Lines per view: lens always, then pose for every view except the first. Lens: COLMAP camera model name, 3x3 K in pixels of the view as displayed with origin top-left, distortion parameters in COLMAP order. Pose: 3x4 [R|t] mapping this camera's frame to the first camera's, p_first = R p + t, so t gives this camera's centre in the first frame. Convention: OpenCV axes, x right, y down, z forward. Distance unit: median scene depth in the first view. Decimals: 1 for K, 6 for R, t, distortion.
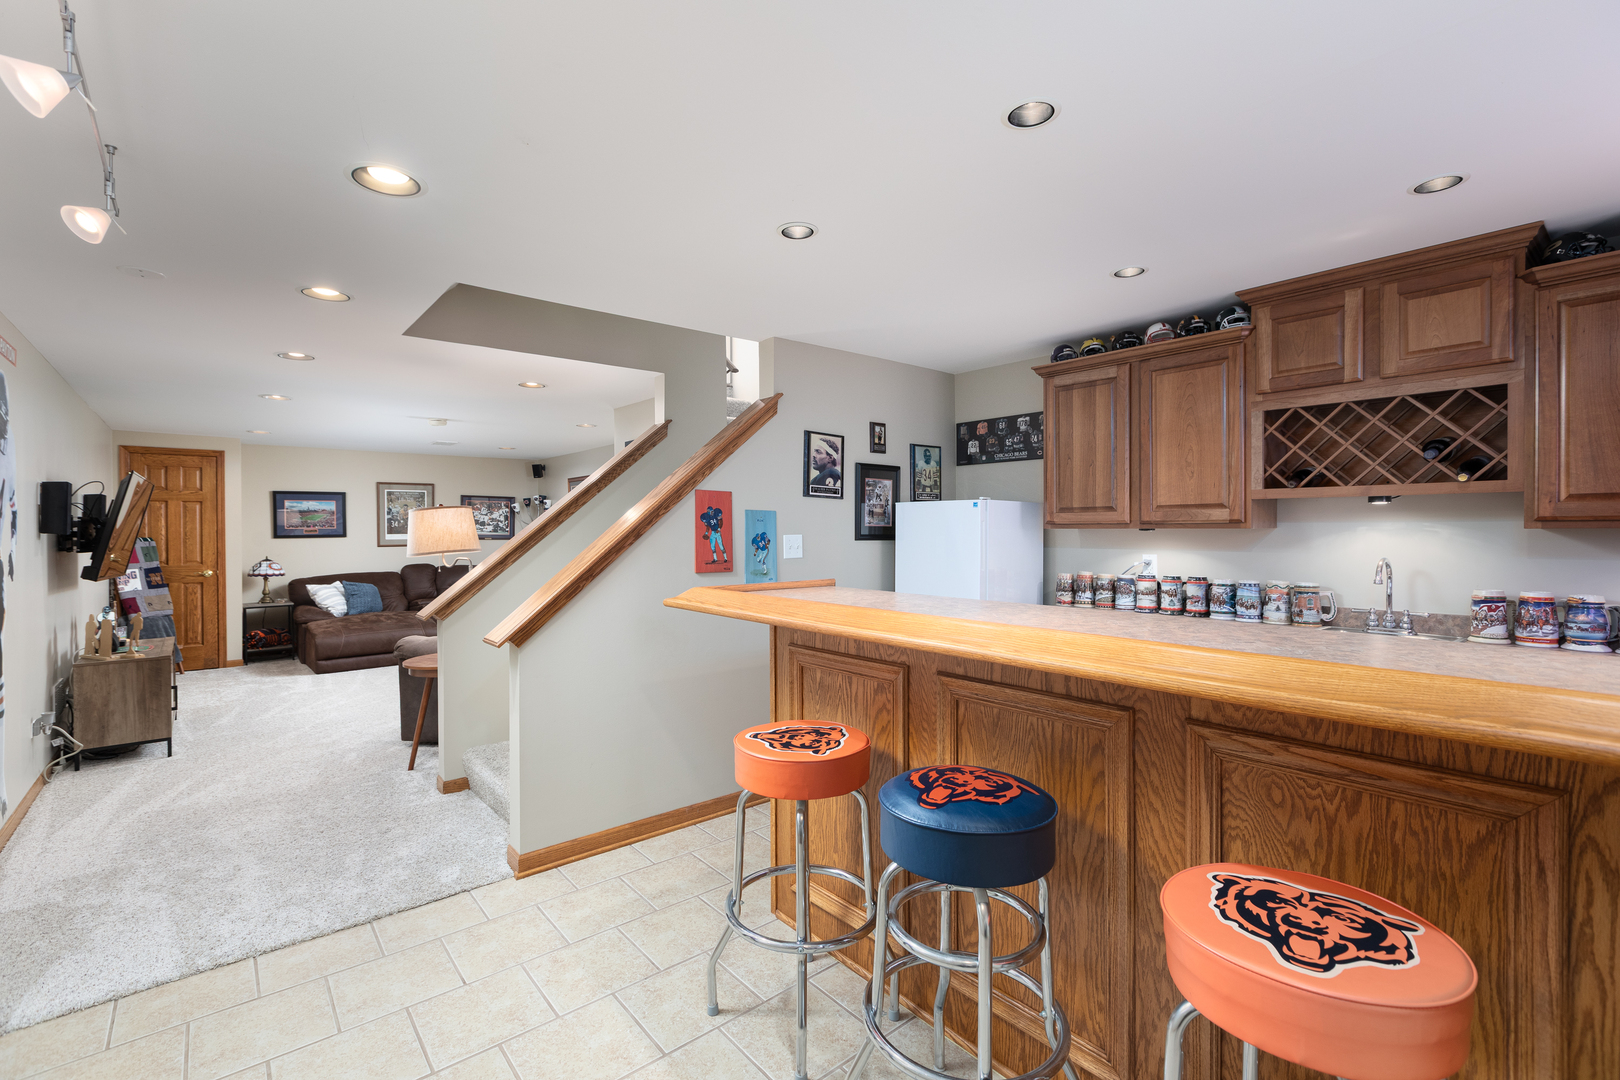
lens RADIAL K [[727.9, 0, 816.8], [0, 727.9, 536.3], [0, 0, 1]] dist [0.006348, -0.001325]
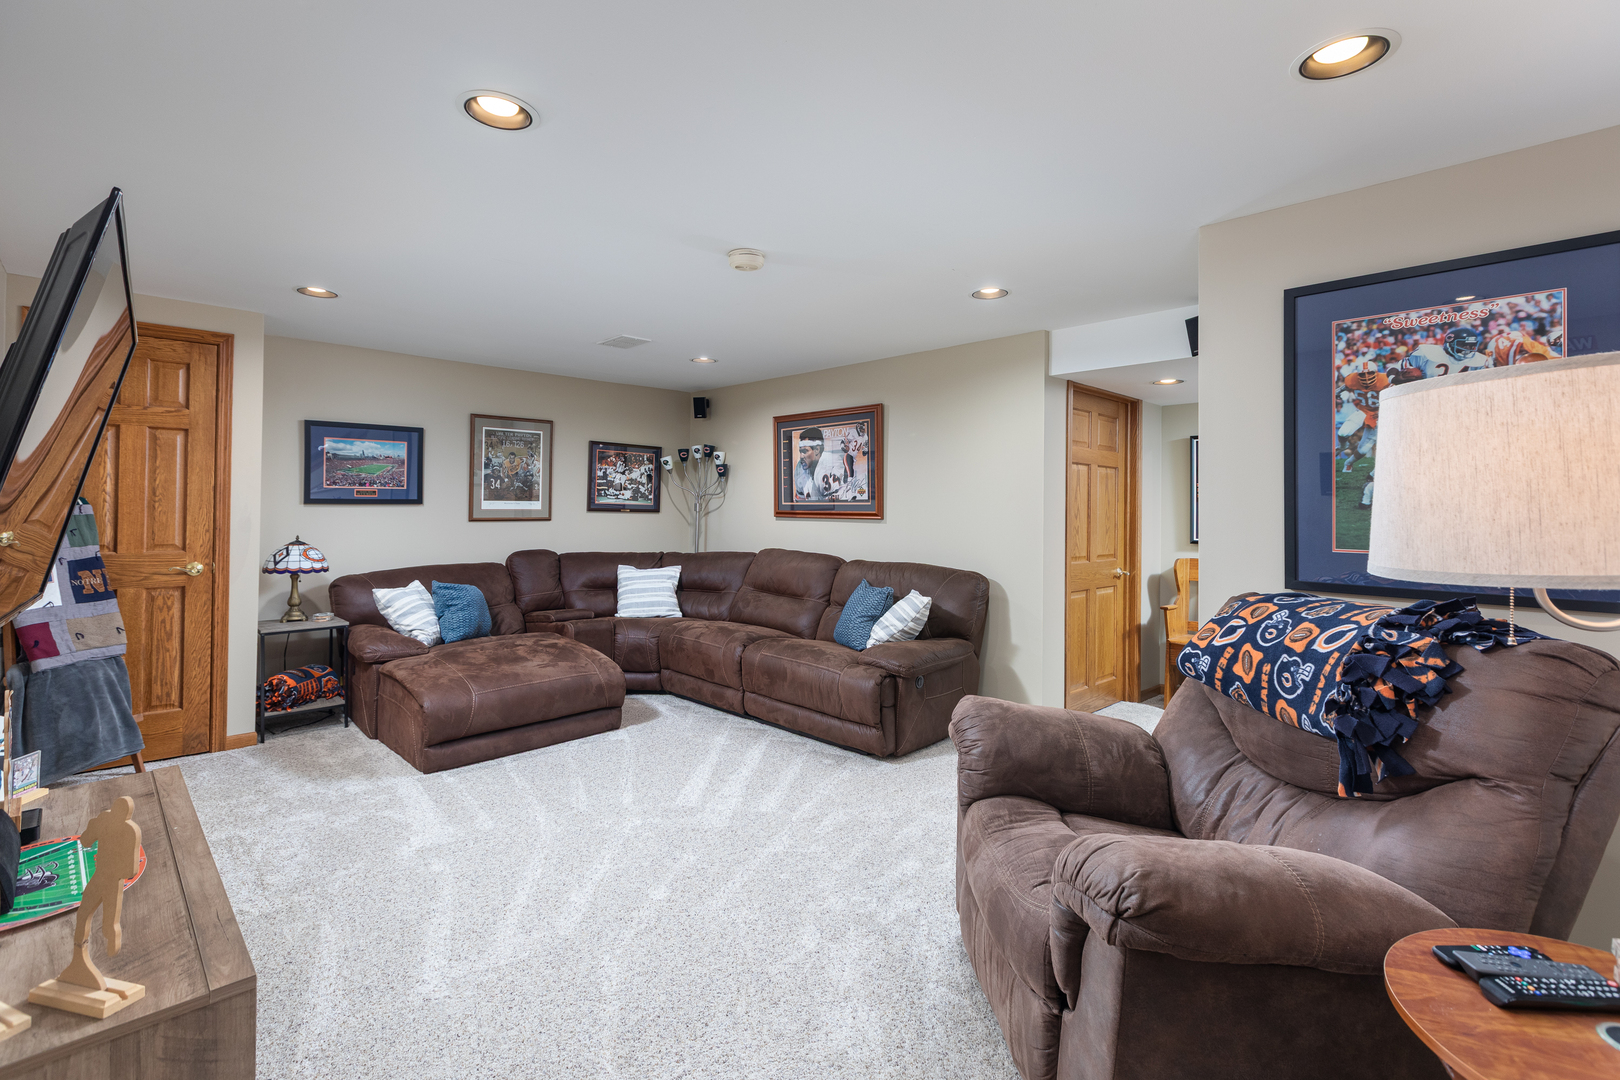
lens RADIAL K [[727.9, 0, 798.8], [0, 727.9, 502.8], [0, 0, 1]] dist [0.006348, -0.001325]
pose [[0.997519, 0.015175, 0.068745, -0.455588], [-0.014026, 0.999754, -0.017160, 0.007211], [-0.068988, 0.016153, 0.997487, 0.466991]]
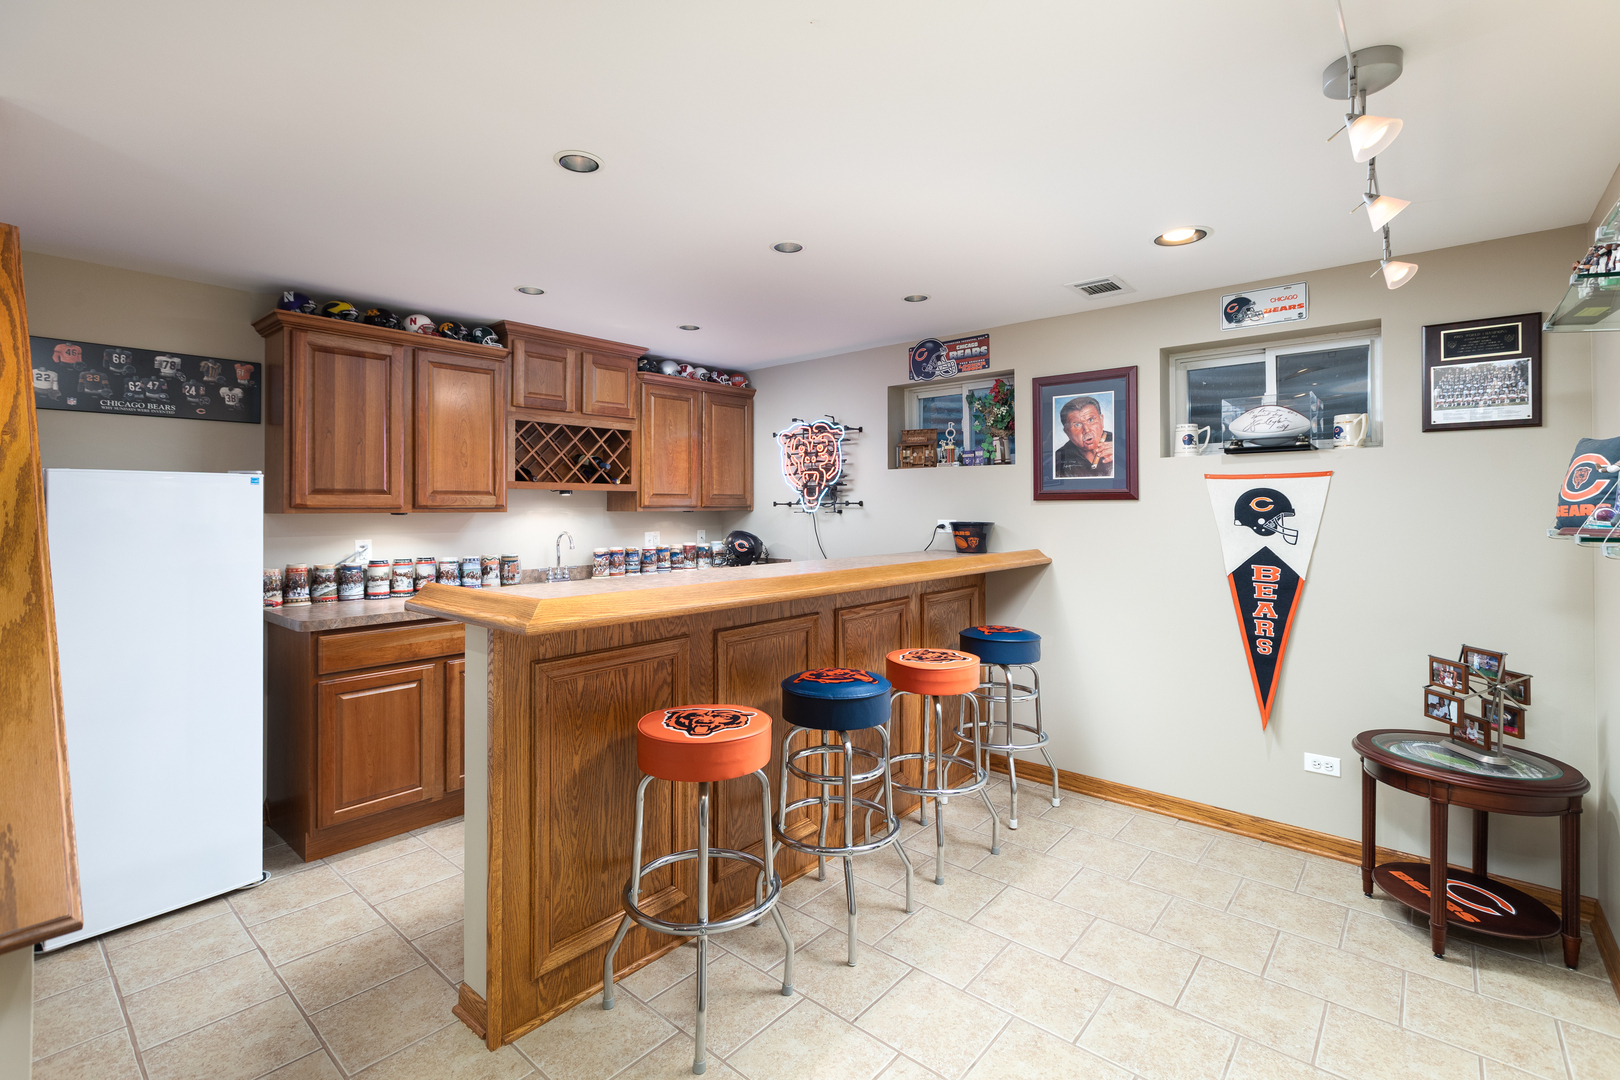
lens RADIAL K [[727.9, 0, 798.4], [0, 727.9, 505.2], [0, 0, 1]] dist [0.006348, -0.001325]
pose [[-0.154438, 0.005518, 0.987987, -0.296332], [0.013565, 0.999902, -0.003465, -0.004725], [-0.987909, 0.012867, -0.154498, 0.291896]]
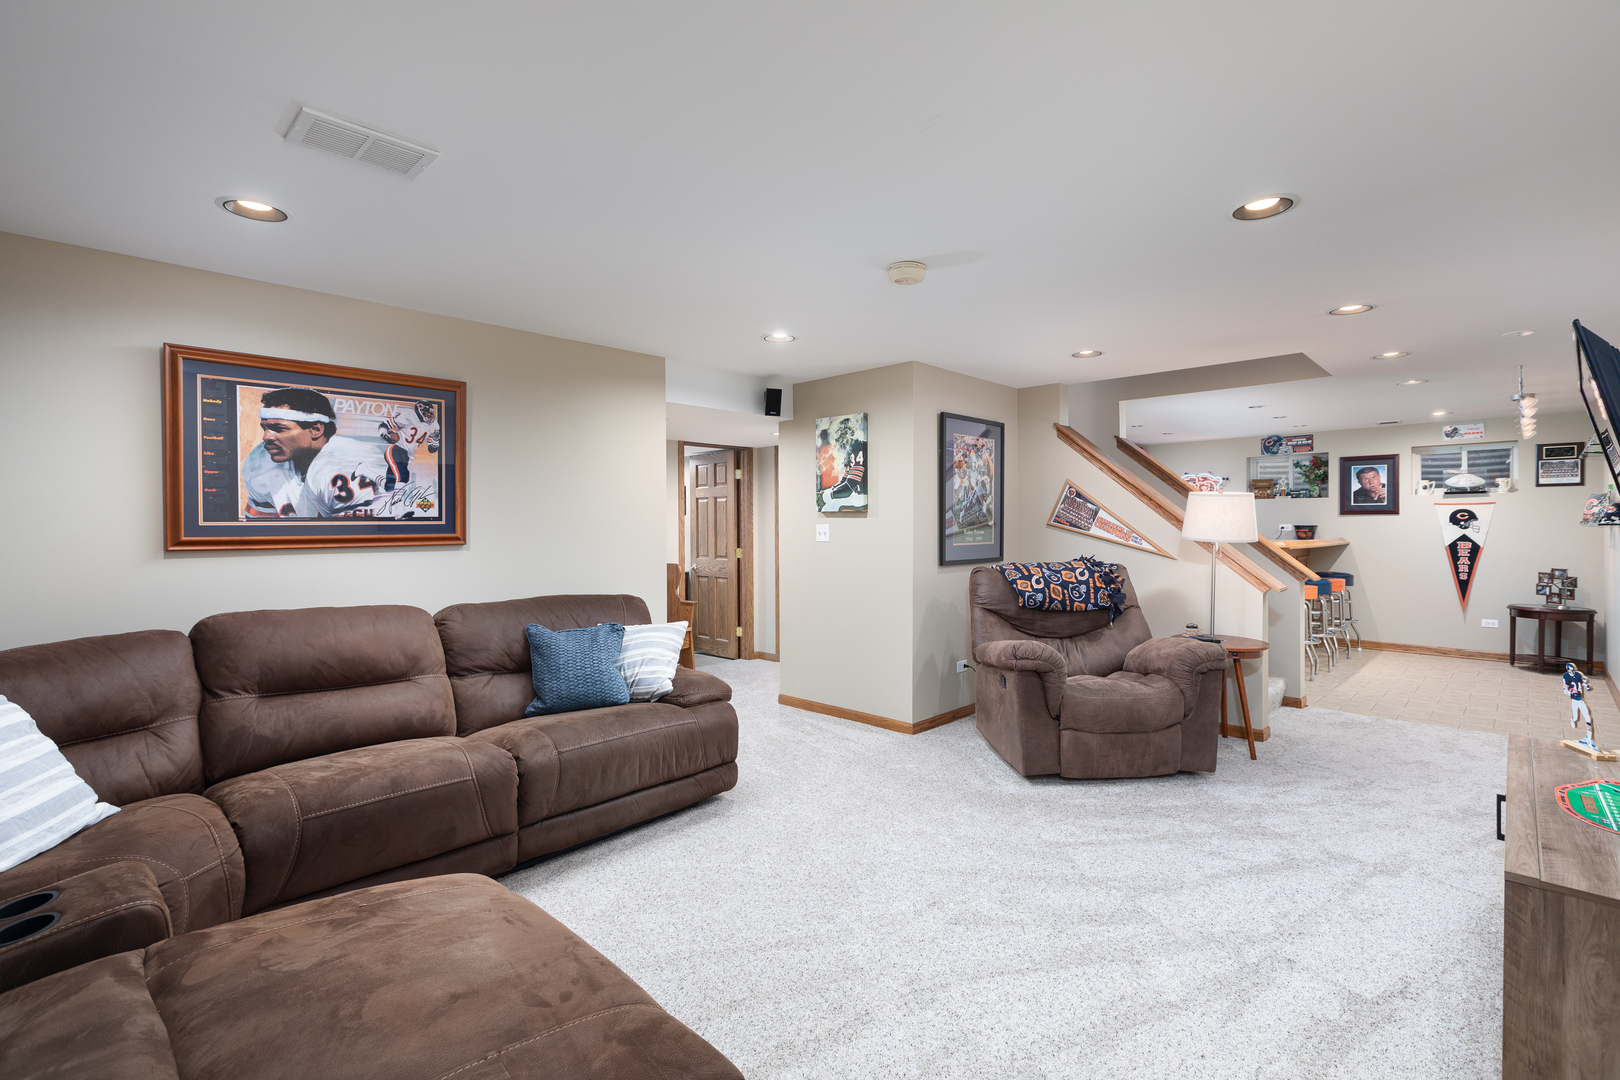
lens RADIAL K [[727.9, 0, 816.6], [0, 727.9, 528.9], [0, 0, 1]] dist [0.006348, -0.001325]
pose [[-0.102763, -0.002657, 0.994702, -0.985988], [0.014825, 0.999881, 0.004202, -0.001851], [-0.994595, 0.015178, -0.102712, 1.143298]]
